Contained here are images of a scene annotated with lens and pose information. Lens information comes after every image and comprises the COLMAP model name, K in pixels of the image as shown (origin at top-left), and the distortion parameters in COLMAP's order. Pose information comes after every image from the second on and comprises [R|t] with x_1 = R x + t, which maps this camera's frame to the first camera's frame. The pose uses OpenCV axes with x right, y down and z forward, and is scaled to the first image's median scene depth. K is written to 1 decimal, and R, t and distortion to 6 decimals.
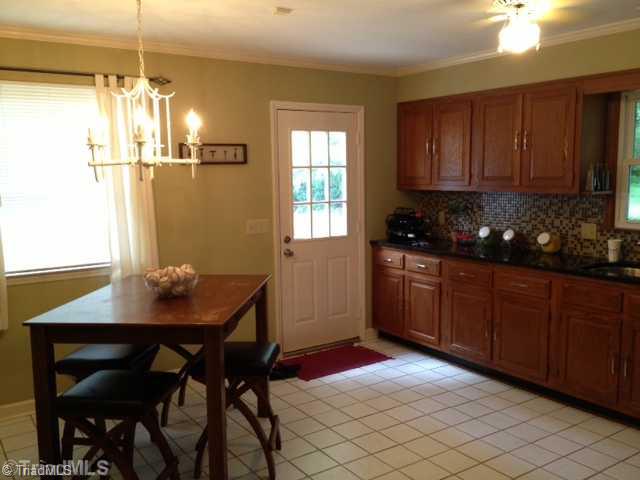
lens RADIAL K [[608.4, 0, 320.0], [0, 608.4, 240.0], [0, 0, 1]] dist [0.119389, -0.200449]
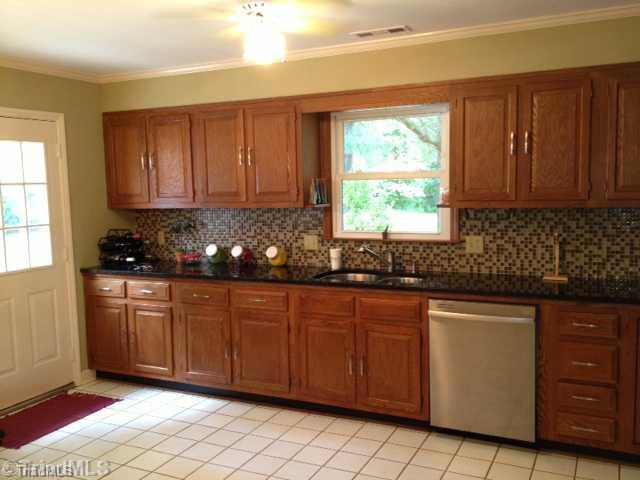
lens RADIAL K [[608.4, 0, 320.0], [0, 608.4, 240.0], [0, 0, 1]] dist [0.119389, -0.200449]
pose [[0.866638, -0.059933, 0.495325, -0.062302], [0.074618, 0.997163, -0.009899, -0.006408], [-0.493326, 0.045539, 0.868651, 0.078790]]
